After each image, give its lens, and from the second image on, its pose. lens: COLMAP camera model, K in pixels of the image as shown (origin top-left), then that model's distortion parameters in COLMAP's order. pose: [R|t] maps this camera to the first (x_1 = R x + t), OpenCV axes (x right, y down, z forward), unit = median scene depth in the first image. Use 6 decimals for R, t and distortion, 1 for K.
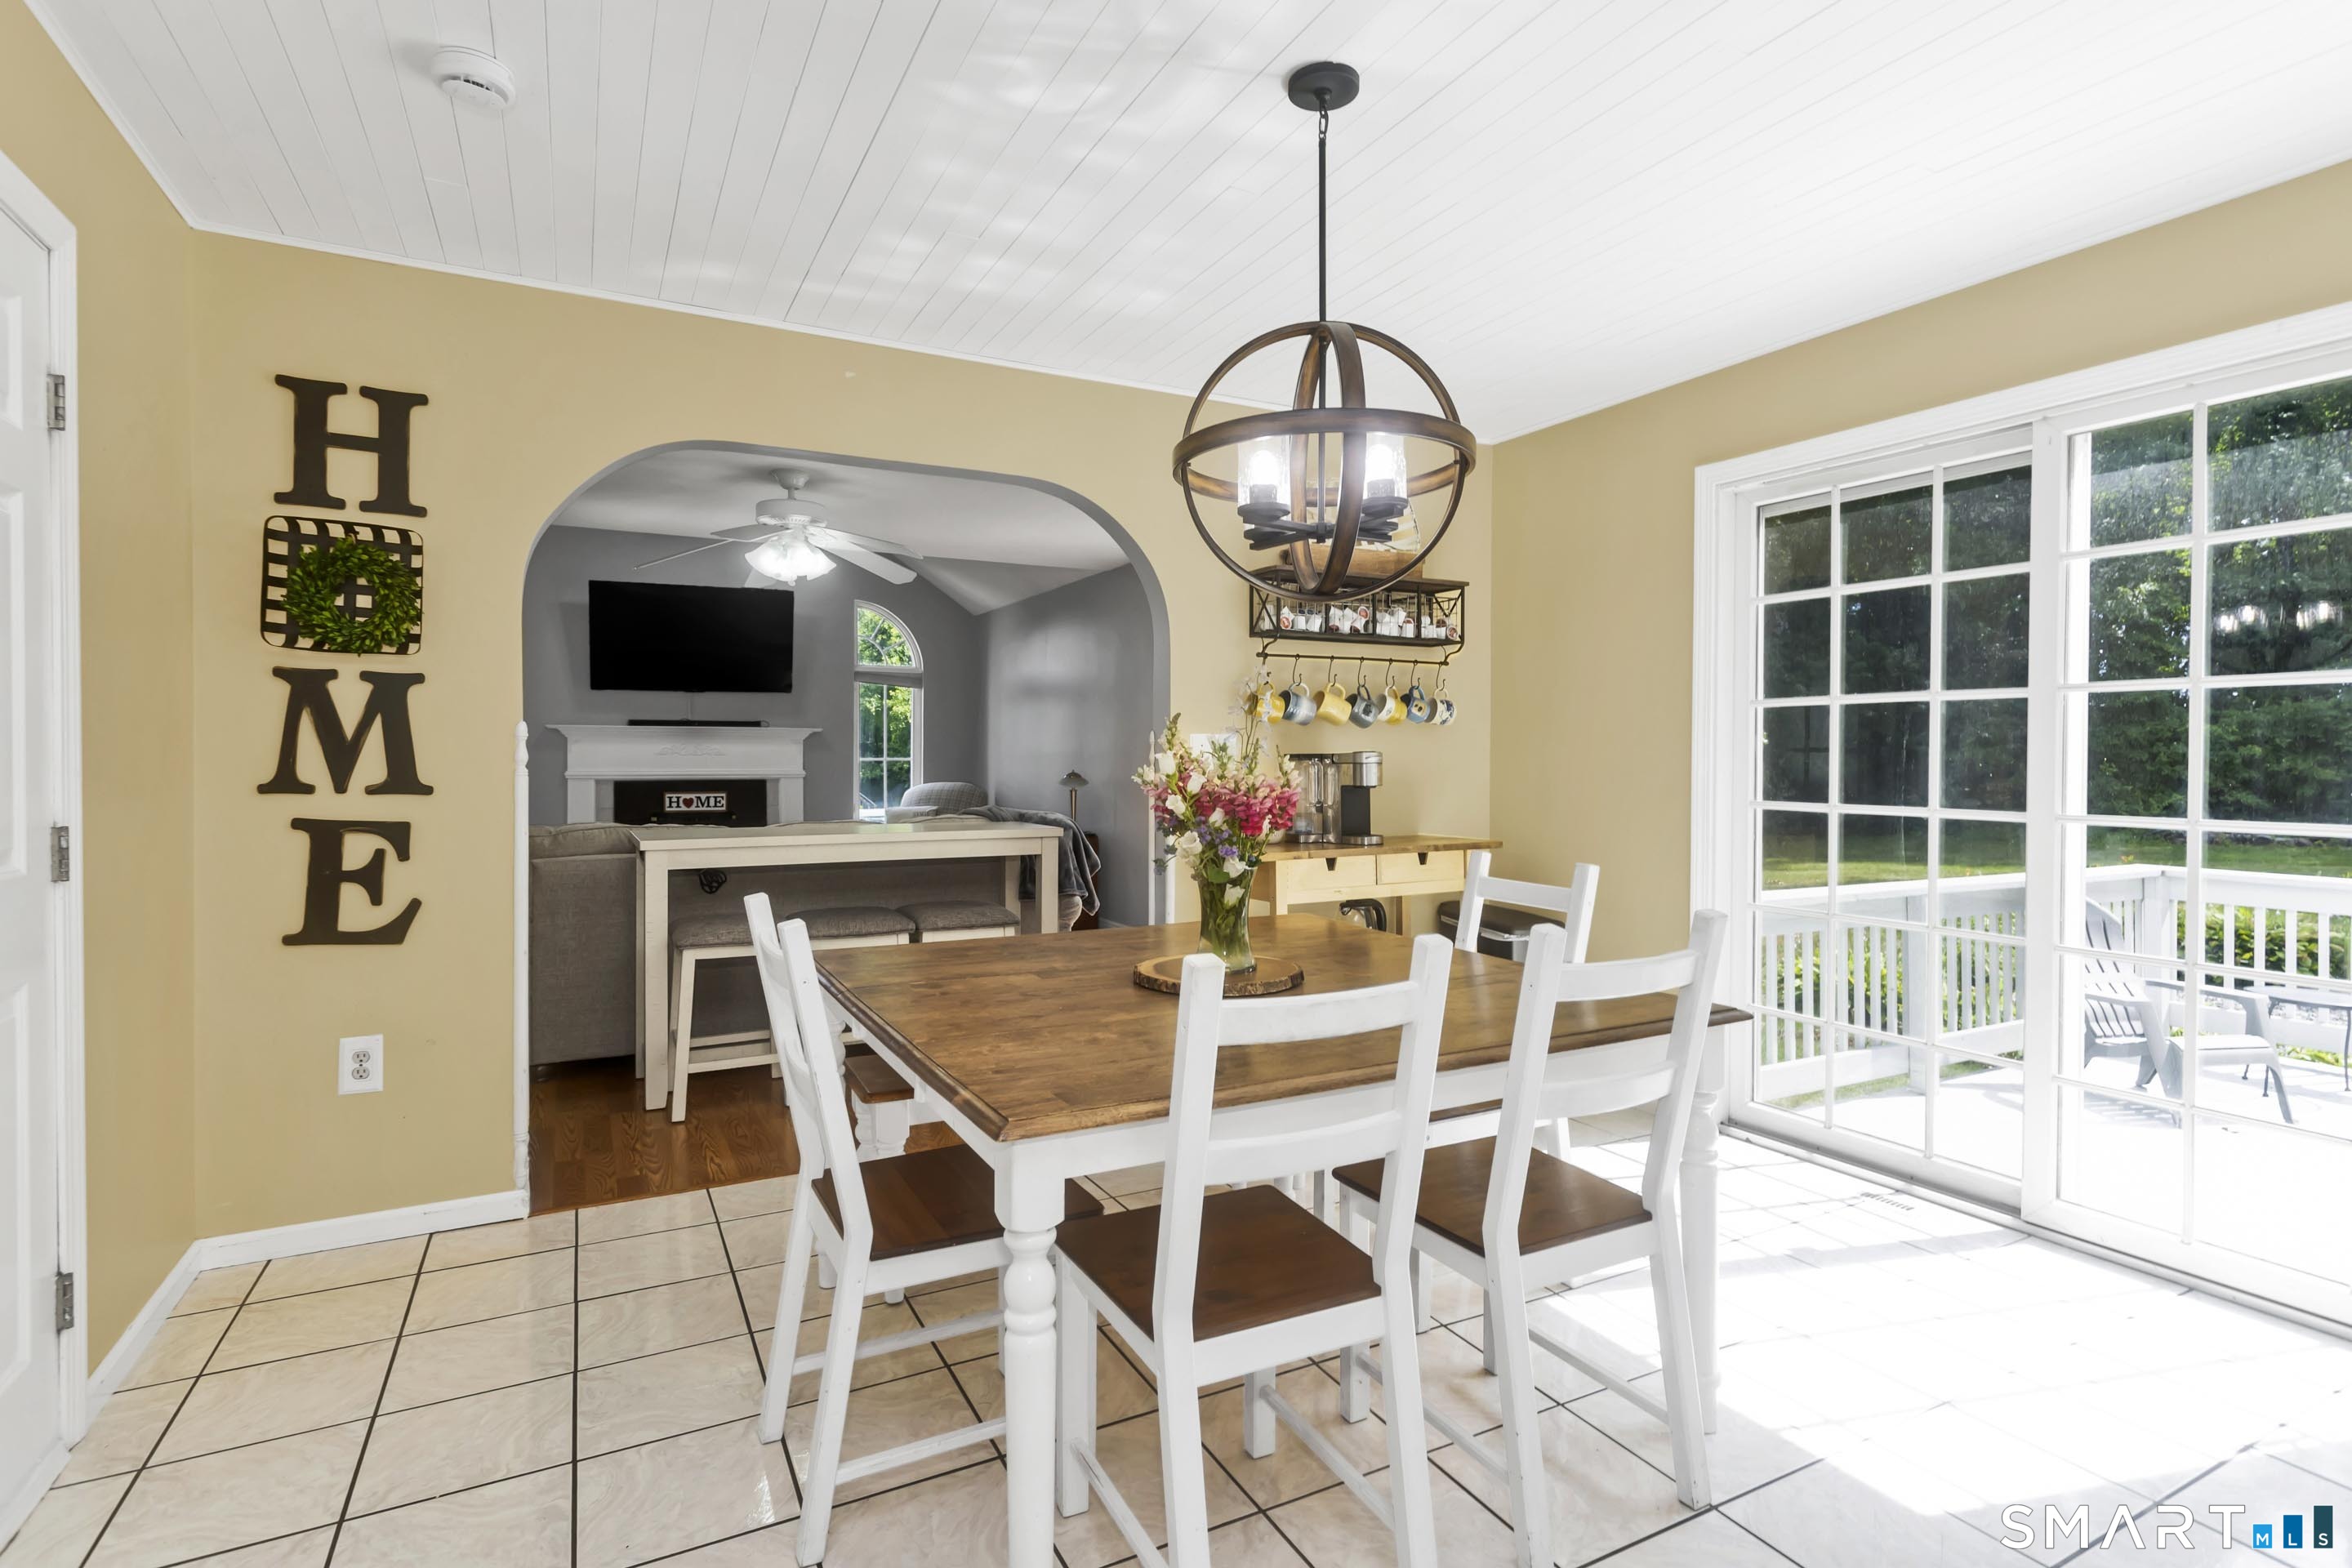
lens RADIAL K [[1134.7, 0, 1177.9], [0, 1134.7, 763.0], [0, 0, 1]] dist [0.000007, 0.000408]
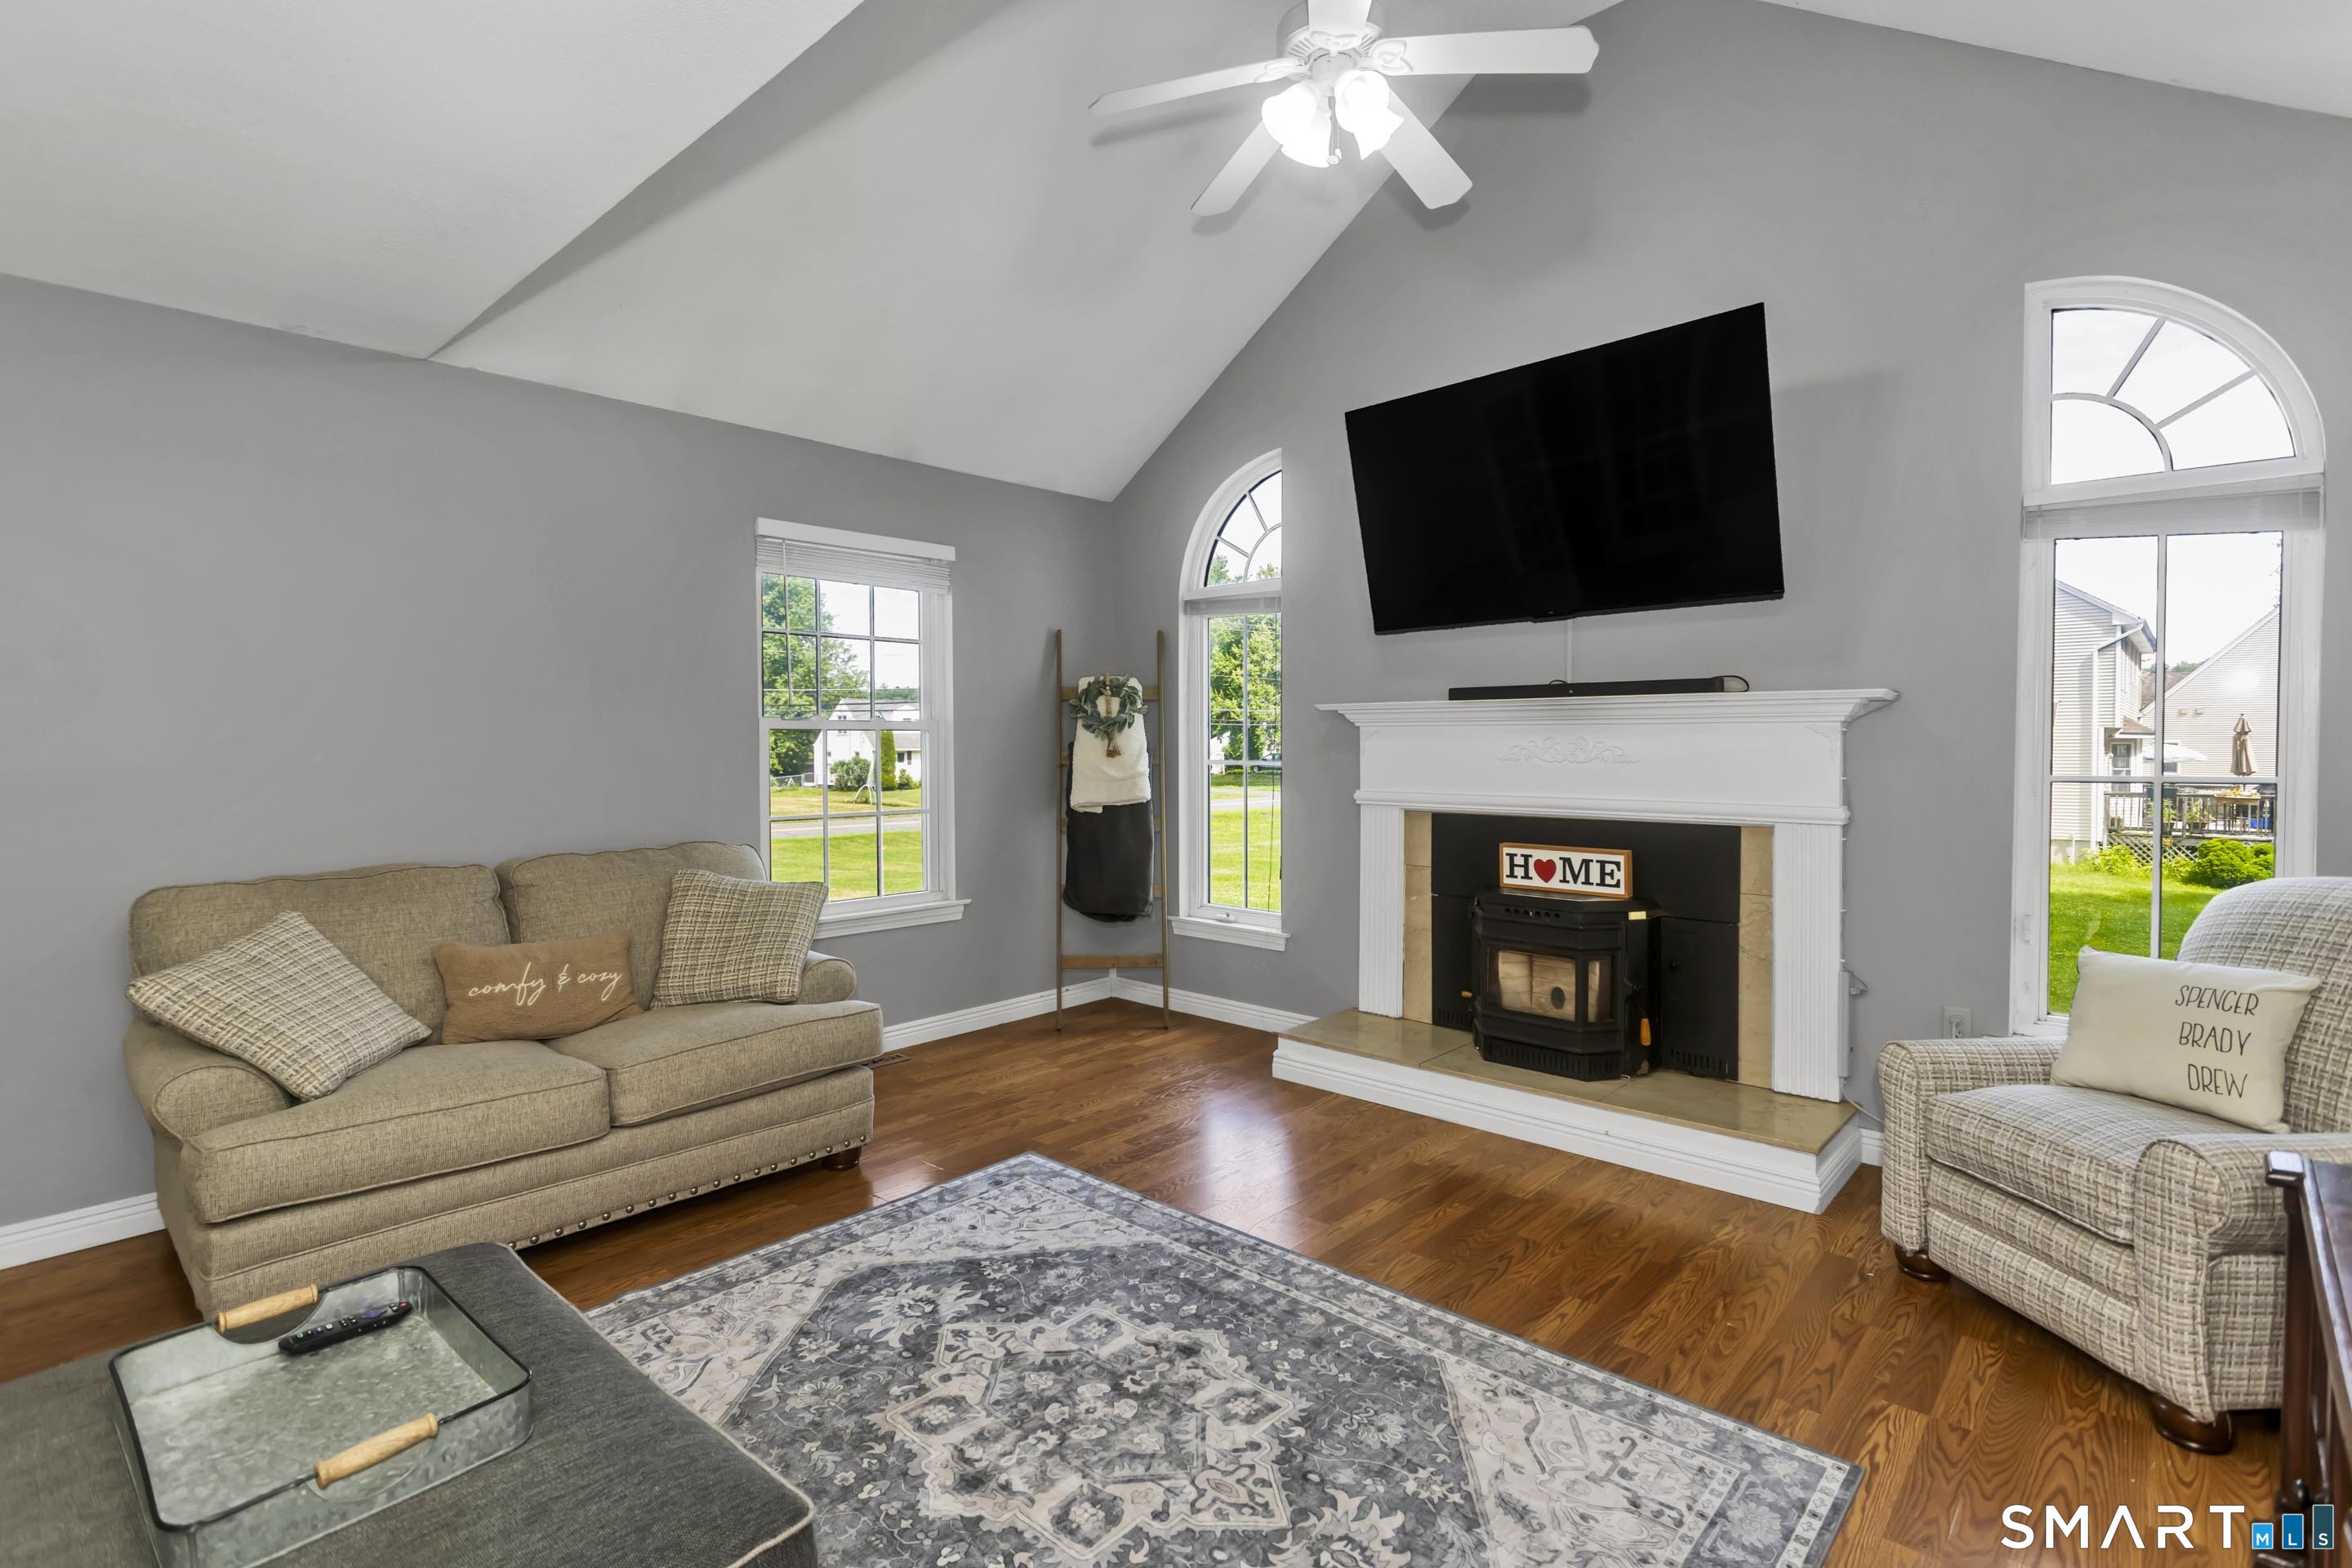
lens RADIAL K [[1134.7, 0, 1177.9], [0, 1134.7, 763.0], [0, 0, 1]] dist [0.000007, 0.000408]
pose [[0.332049, 0.013719, -0.943163, -0.193657], [0.000528, 0.999891, 0.014730, -0.040977], [0.943262, -0.005389, 0.332005, 2.211777]]
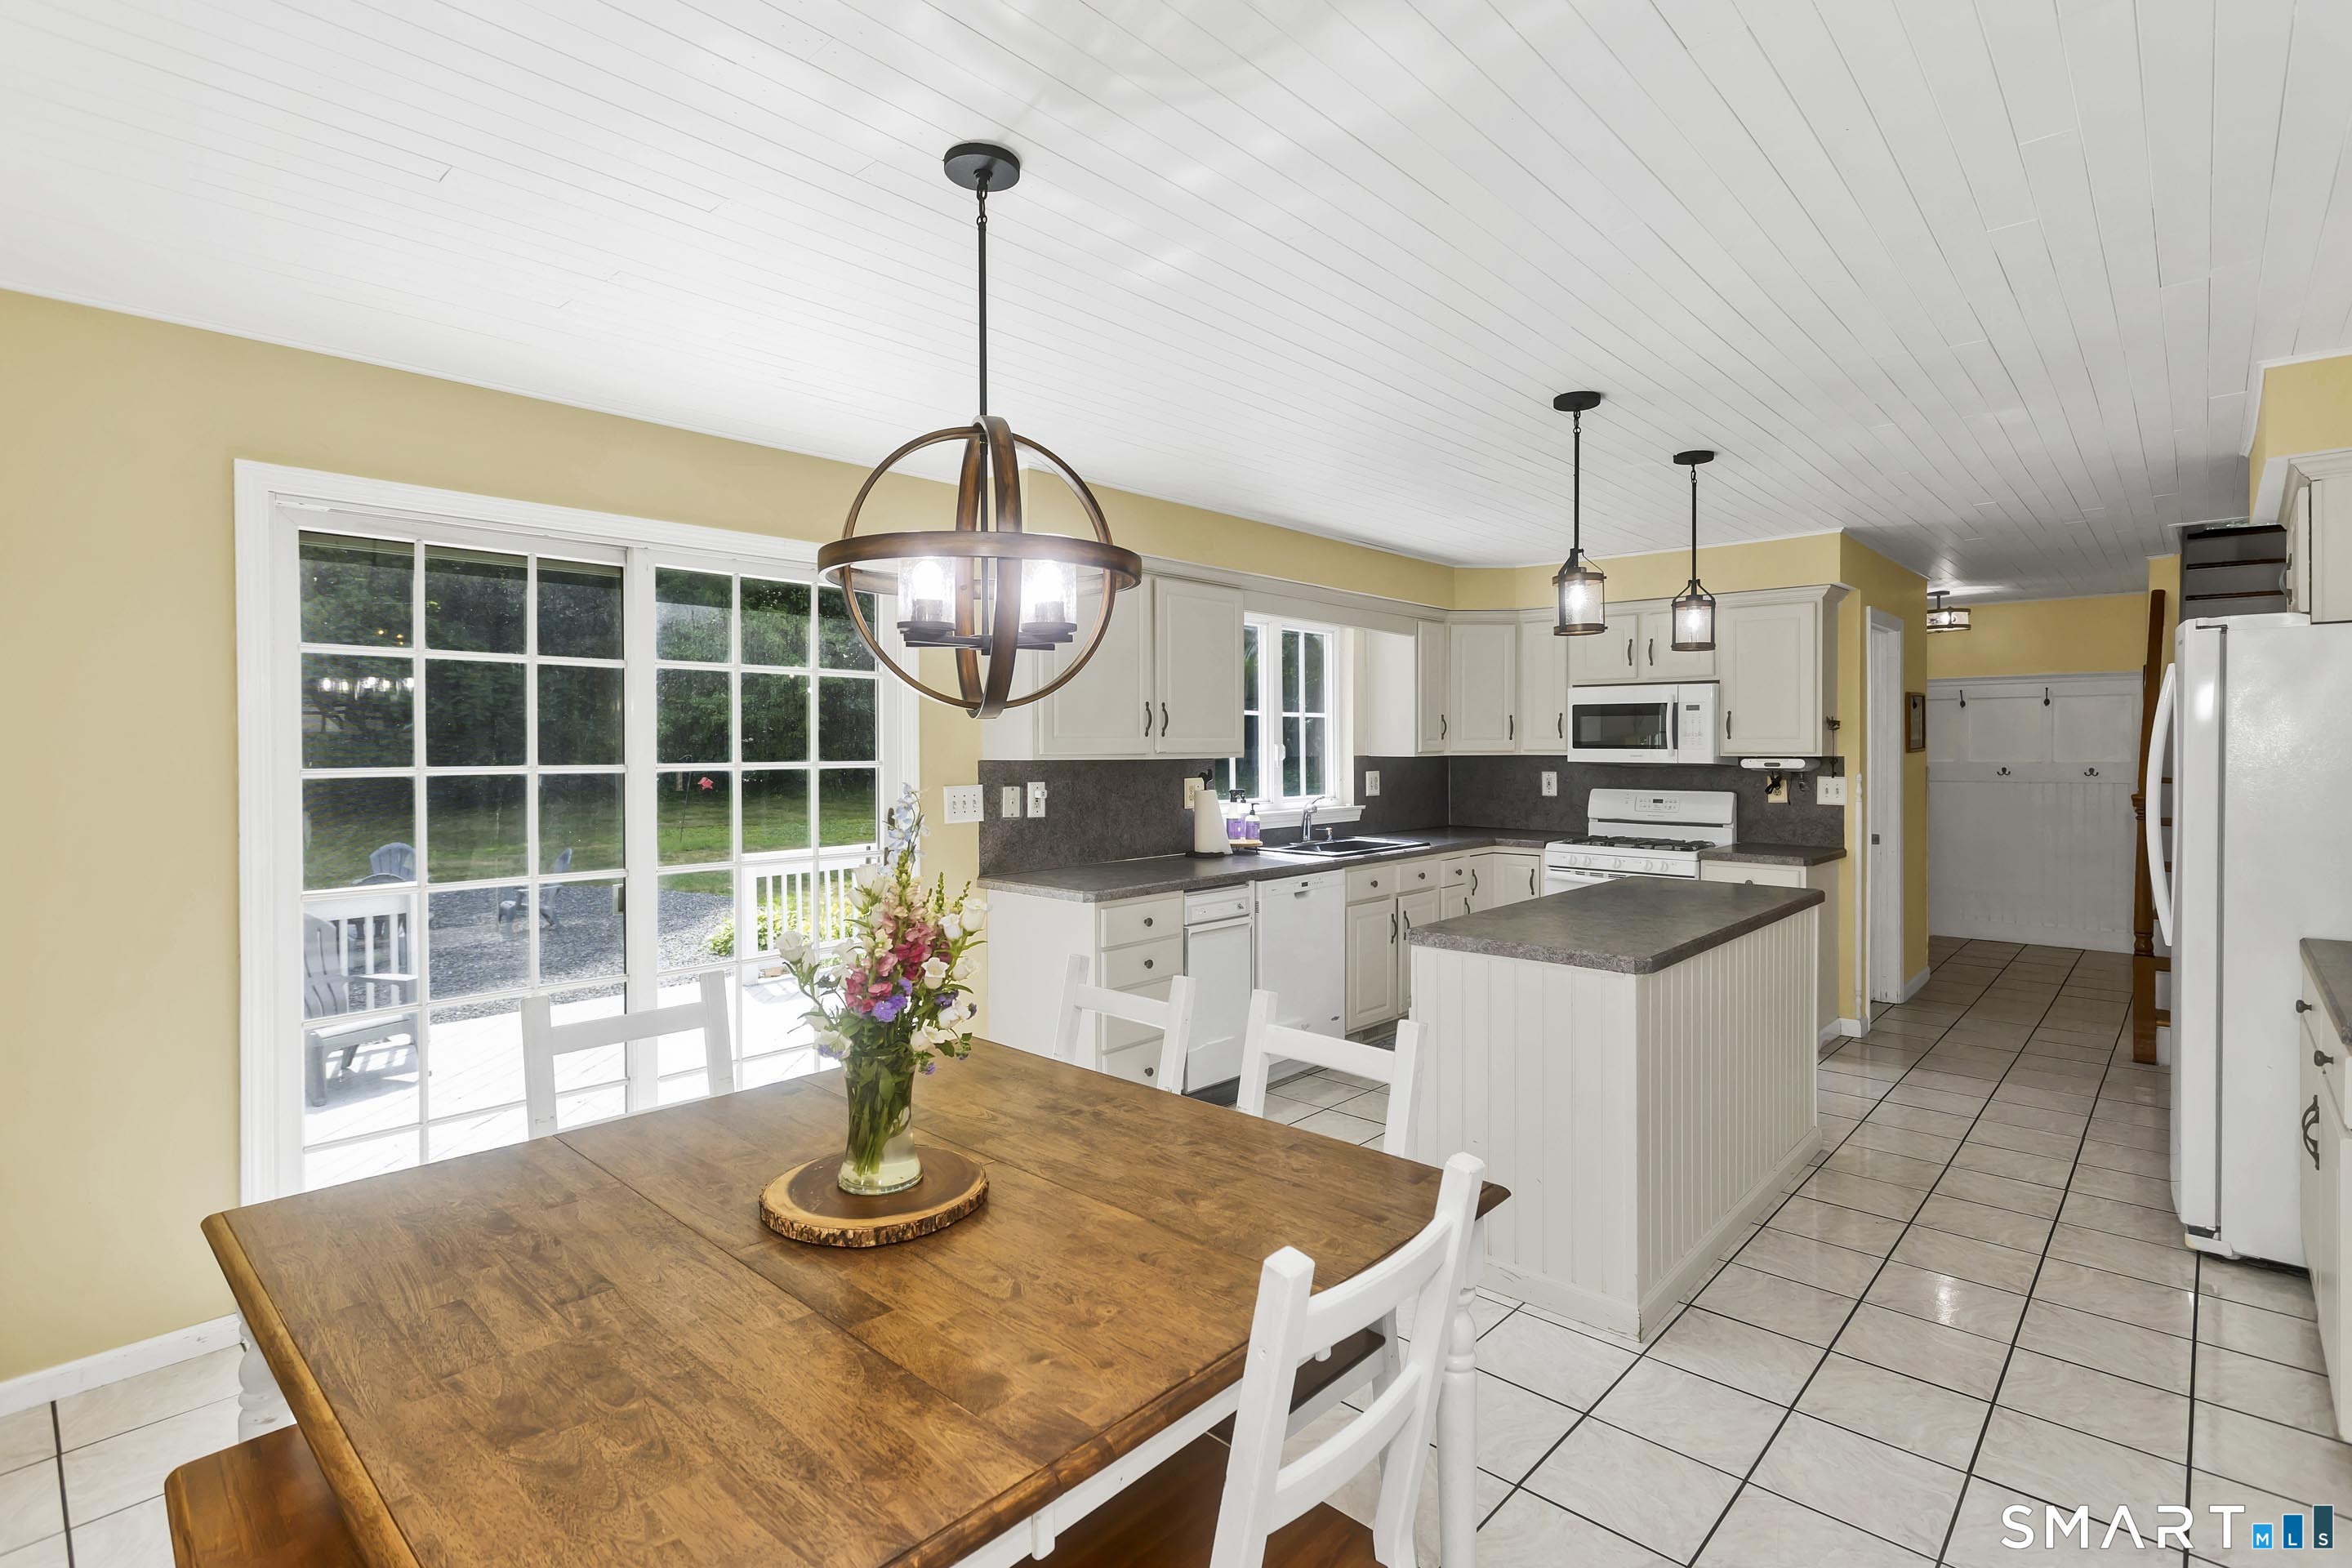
lens RADIAL K [[1134.7, 0, 1177.9], [0, 1134.7, 763.0], [0, 0, 1]] dist [0.000007, 0.000408]
pose [[-0.326472, -0.015992, 0.945072, -0.579970], [0.006265, 0.999798, 0.019082, -0.087685], [-0.945186, 0.012151, -0.326306, 0.829816]]
